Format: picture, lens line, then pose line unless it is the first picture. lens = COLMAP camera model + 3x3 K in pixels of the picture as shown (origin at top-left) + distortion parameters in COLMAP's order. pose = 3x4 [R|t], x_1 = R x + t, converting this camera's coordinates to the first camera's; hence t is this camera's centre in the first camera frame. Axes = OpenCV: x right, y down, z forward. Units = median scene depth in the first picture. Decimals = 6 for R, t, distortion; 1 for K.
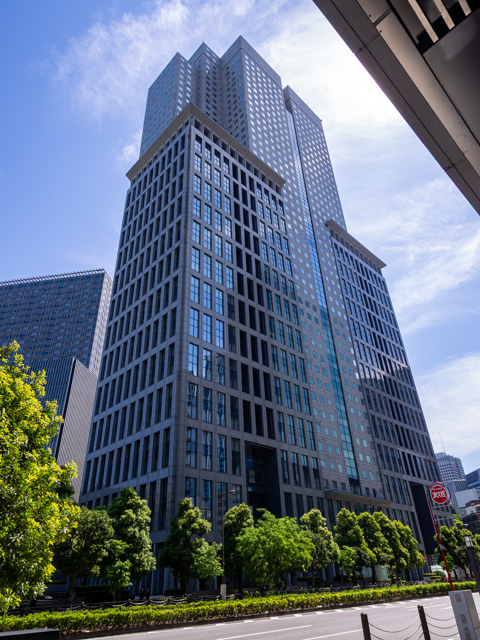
lens RADIAL K [[414.5, 0, 240.0], [0, 414.5, 320.0], [0, 0, 1]] dist [-0.005939, -0.003513]
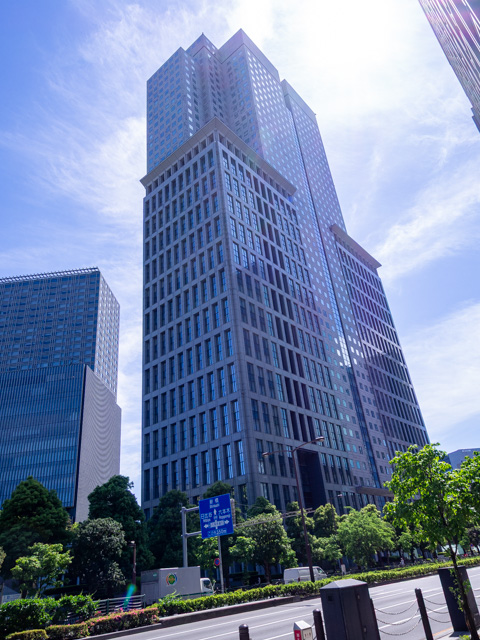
lens RADIAL K [[451.1, 0, 240.0], [0, 451.1, 320.0], [0, 0, 1]] dist [0.000741, 0.000915]
pose [[0.994844, -0.009198, 0.101002, -0.156894], [0.004802, 0.999034, 0.043683, -0.066733], [-0.101306, -0.042972, 0.993927, -0.117990]]
